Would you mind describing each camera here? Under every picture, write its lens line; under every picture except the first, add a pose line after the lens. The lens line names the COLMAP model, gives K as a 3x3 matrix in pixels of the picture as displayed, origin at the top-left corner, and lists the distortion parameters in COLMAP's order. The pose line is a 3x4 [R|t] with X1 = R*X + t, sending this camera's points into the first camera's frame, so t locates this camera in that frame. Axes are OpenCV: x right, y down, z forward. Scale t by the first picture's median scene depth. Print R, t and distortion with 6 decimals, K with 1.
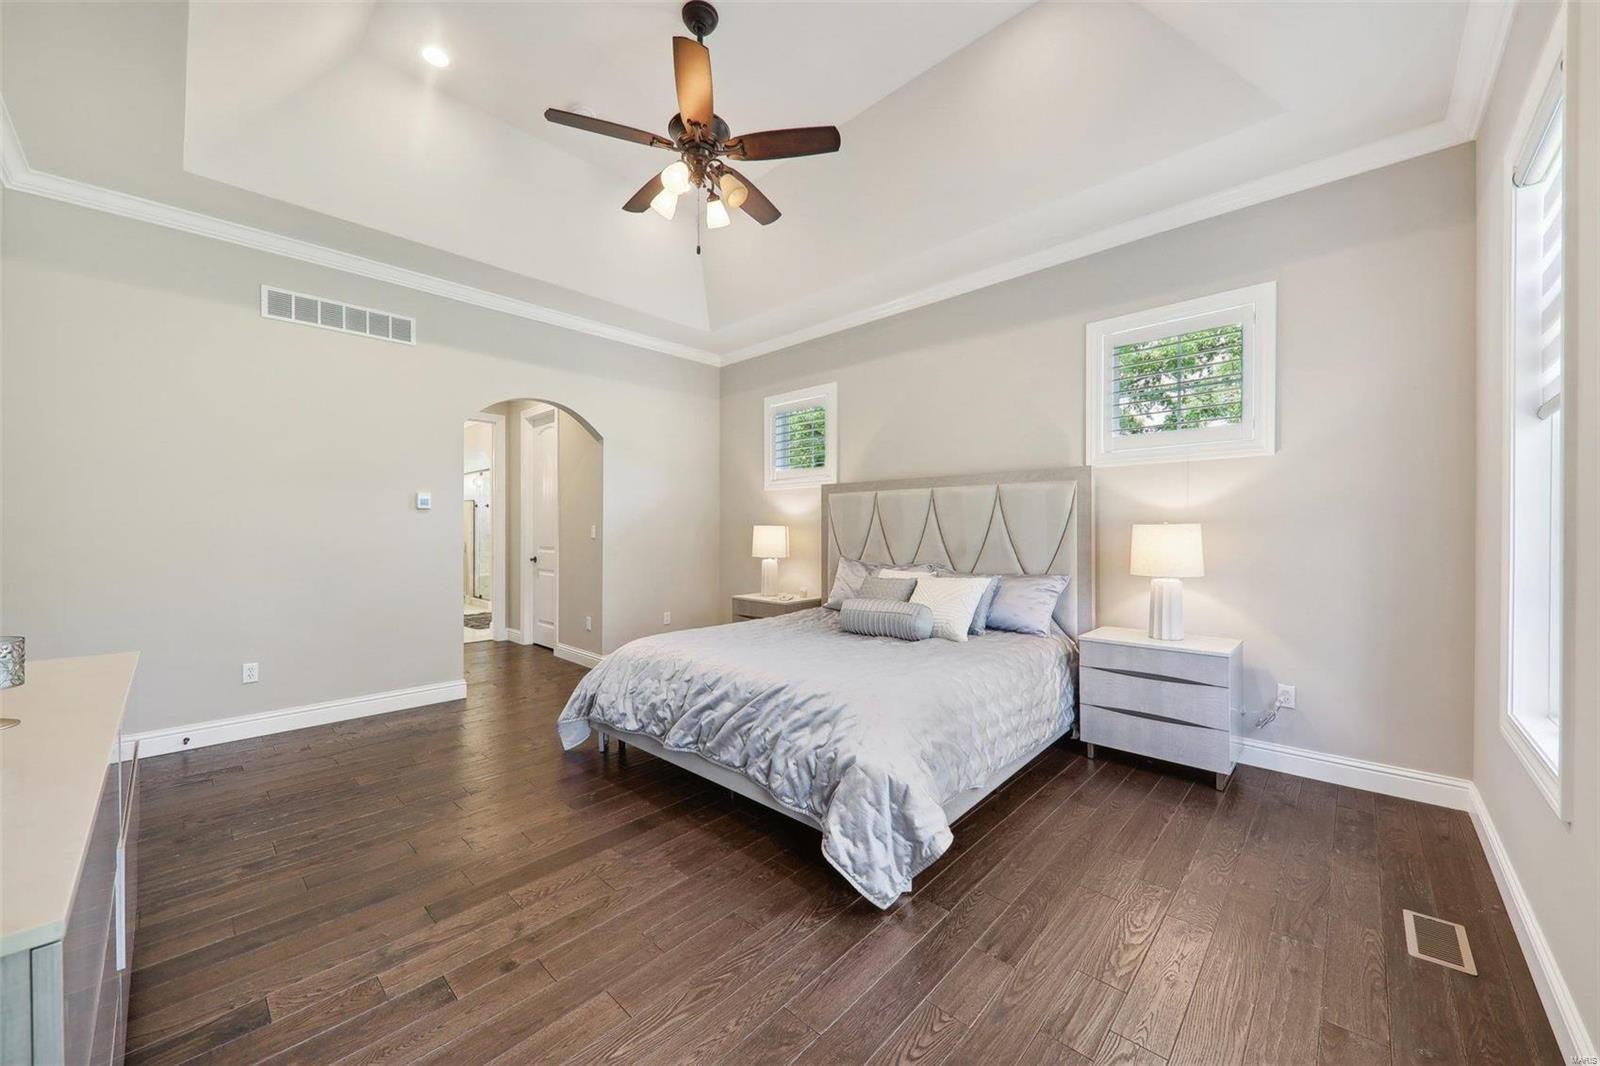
lens RADIAL K [[586.4, 0, 808.2], [0, 586.4, 532.4], [0, 0, 1]] dist [0.000949, 0.000119]
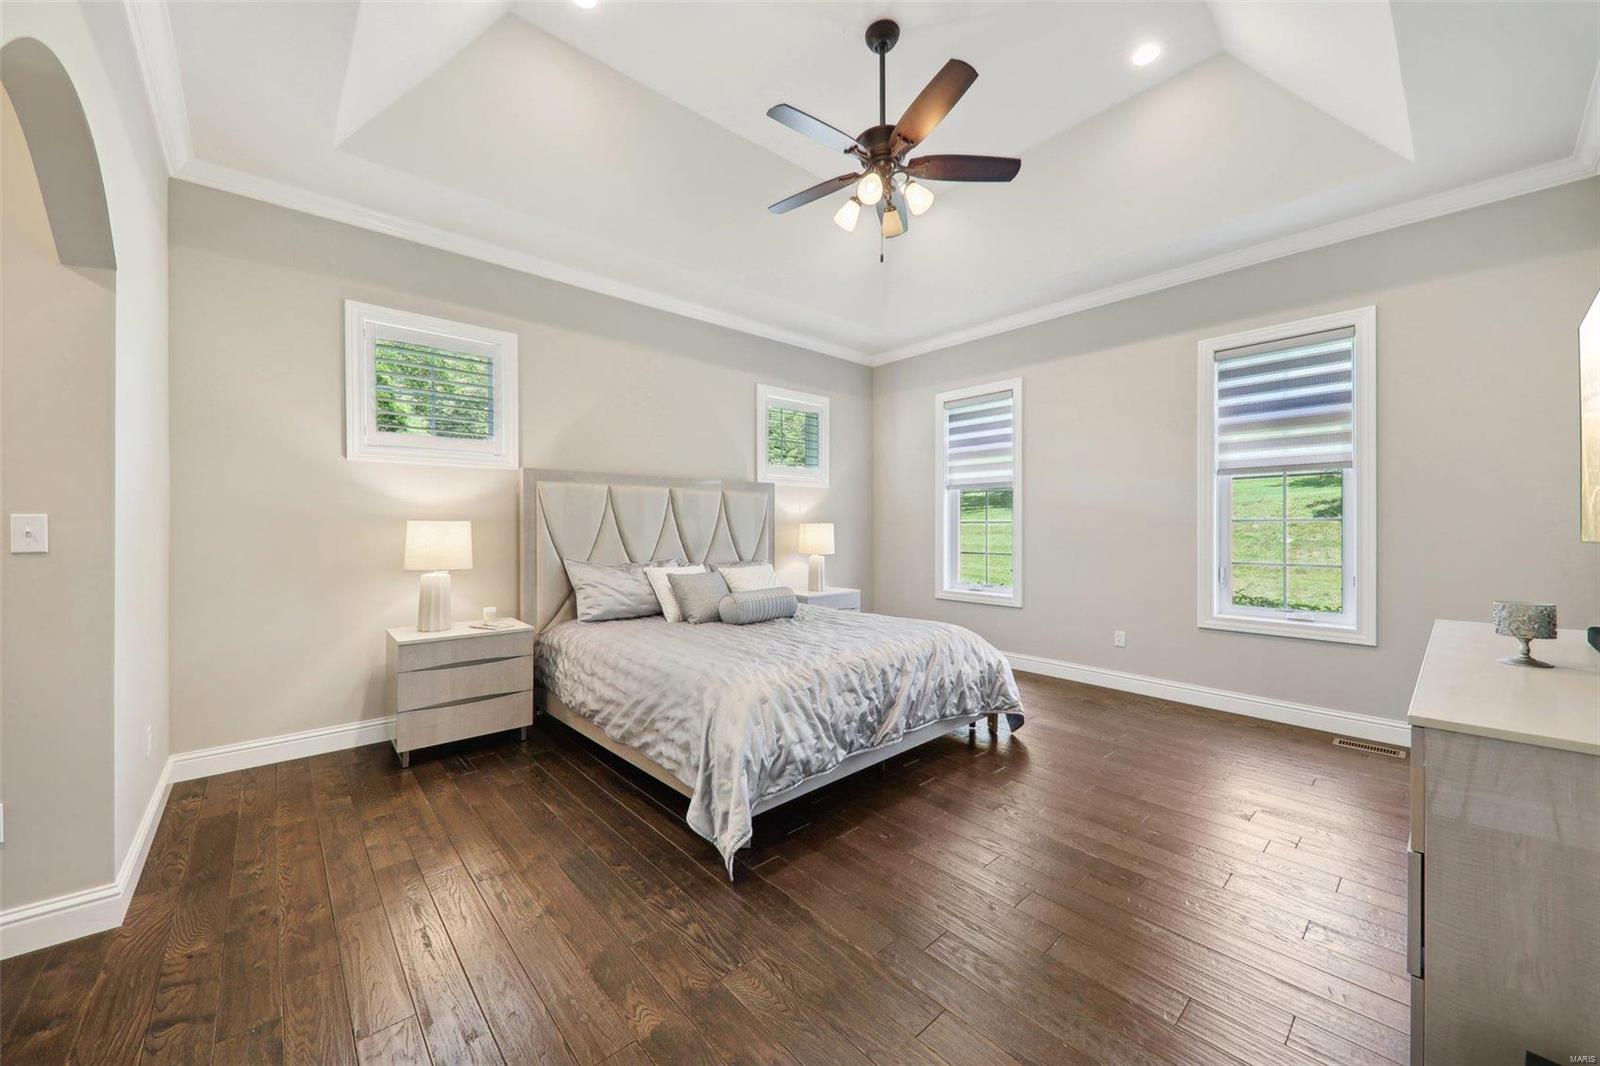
lens RADIAL K [[585.5, 0, 747.4], [0, 585.5, 535.0], [0, 0, 1]] dist [-0.040066, 0.000010]
pose [[0.133733, -0.010577, 0.990961, -0.820371], [-0.000085, 0.999943, 0.010684, -0.001031], [-0.991017, -0.001513, 0.133725, 0.722379]]
